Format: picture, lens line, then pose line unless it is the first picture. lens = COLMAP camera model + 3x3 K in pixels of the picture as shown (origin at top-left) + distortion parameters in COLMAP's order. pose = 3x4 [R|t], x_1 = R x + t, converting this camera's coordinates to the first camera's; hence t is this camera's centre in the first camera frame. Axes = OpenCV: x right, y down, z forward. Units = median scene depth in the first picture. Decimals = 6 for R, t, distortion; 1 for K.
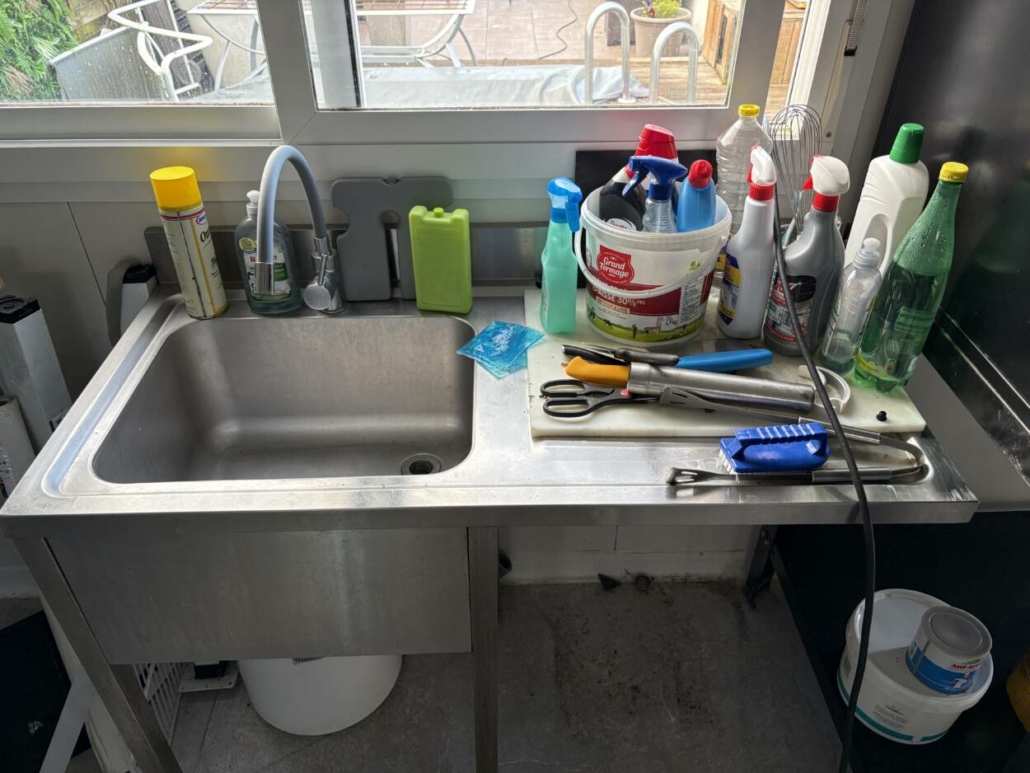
lens RADIAL K [[775.9, 0, 516.8], [0, 775.9, 386.1], [0, 0, 1]] dist [0.025906, -0.026397]
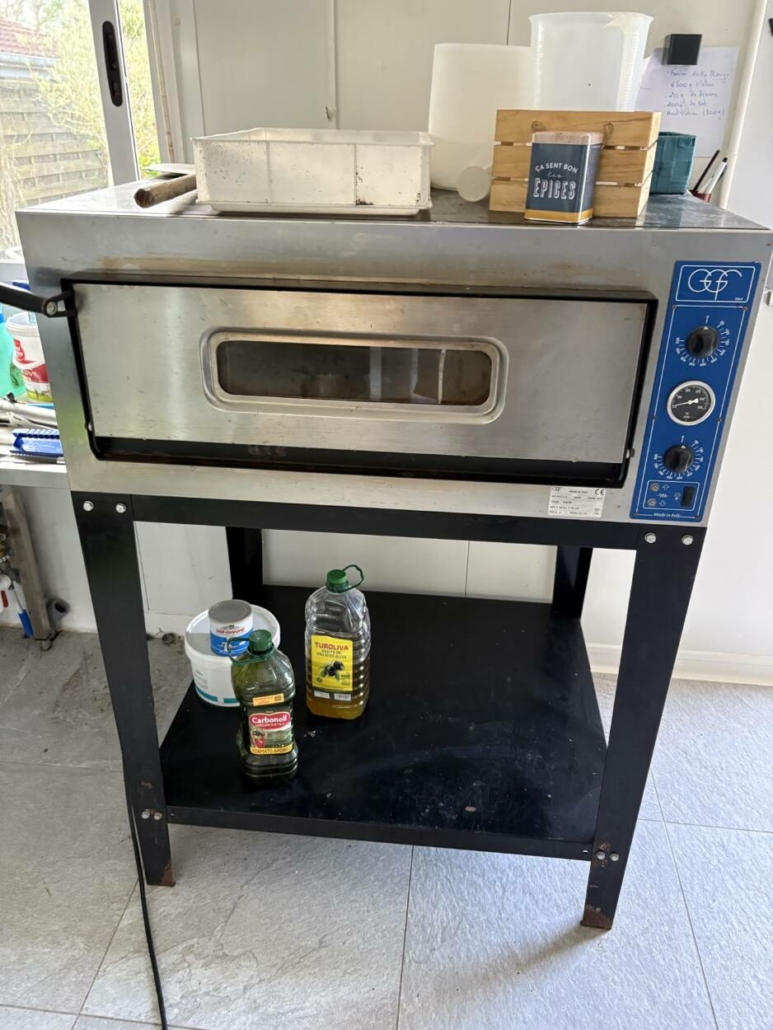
lens RADIAL K [[775.9, 0, 384.7], [0, 775.9, 515.0], [0, 0, 1]] dist [0.025906, -0.026397]
pose [[0.990173, 0.076083, -0.117341, 1.059937], [-0.094235, 0.982957, -0.157849, 0.355889], [0.103331, 0.167355, 0.980467, -0.443612]]
